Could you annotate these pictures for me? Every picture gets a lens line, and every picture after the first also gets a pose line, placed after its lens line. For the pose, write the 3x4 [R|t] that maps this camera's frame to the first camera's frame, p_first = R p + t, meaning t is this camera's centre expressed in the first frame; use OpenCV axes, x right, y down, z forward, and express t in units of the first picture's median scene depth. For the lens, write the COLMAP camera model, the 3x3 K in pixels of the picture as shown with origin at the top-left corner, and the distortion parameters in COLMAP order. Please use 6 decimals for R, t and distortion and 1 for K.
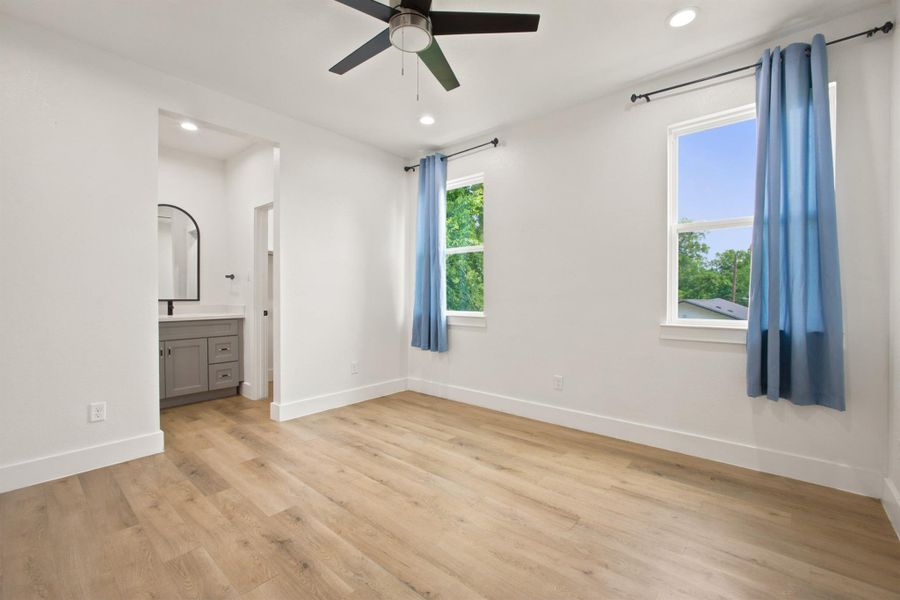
lens RADIAL K [[385.6, 0, 451.7], [0, 385.6, 299.1], [0, 0, 1]] dist [-0.007719, 0.000519]
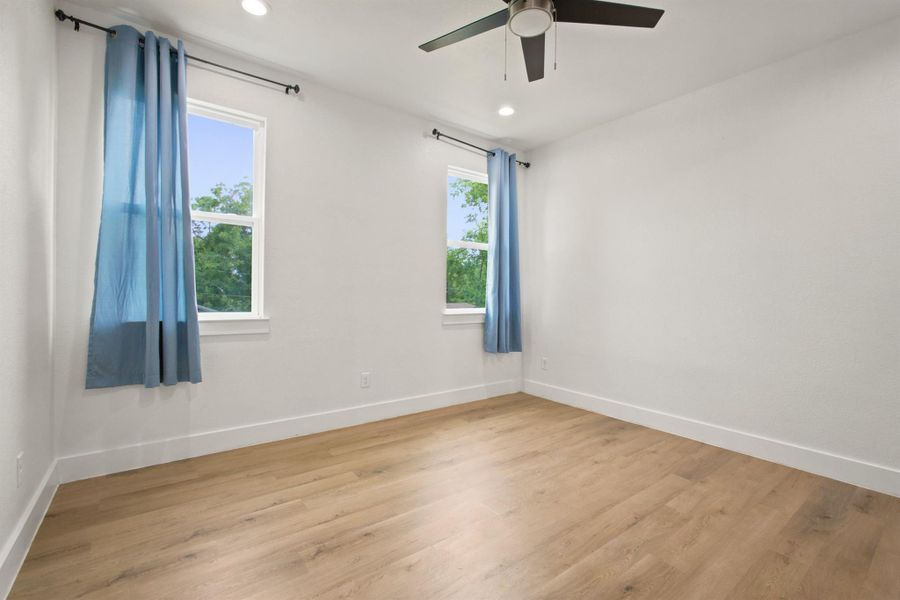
lens RADIAL K [[397.2, 0, 451.2], [0, 397.2, 294.6], [0, 0, 1]] dist [-0.003253, 0.000269]
pose [[0.202661, 0.000136, 0.979249, -0.804852], [-0.006704, 0.999977, 0.001249, -0.002548], [-0.979226, -0.006818, 0.202657, 0.709761]]
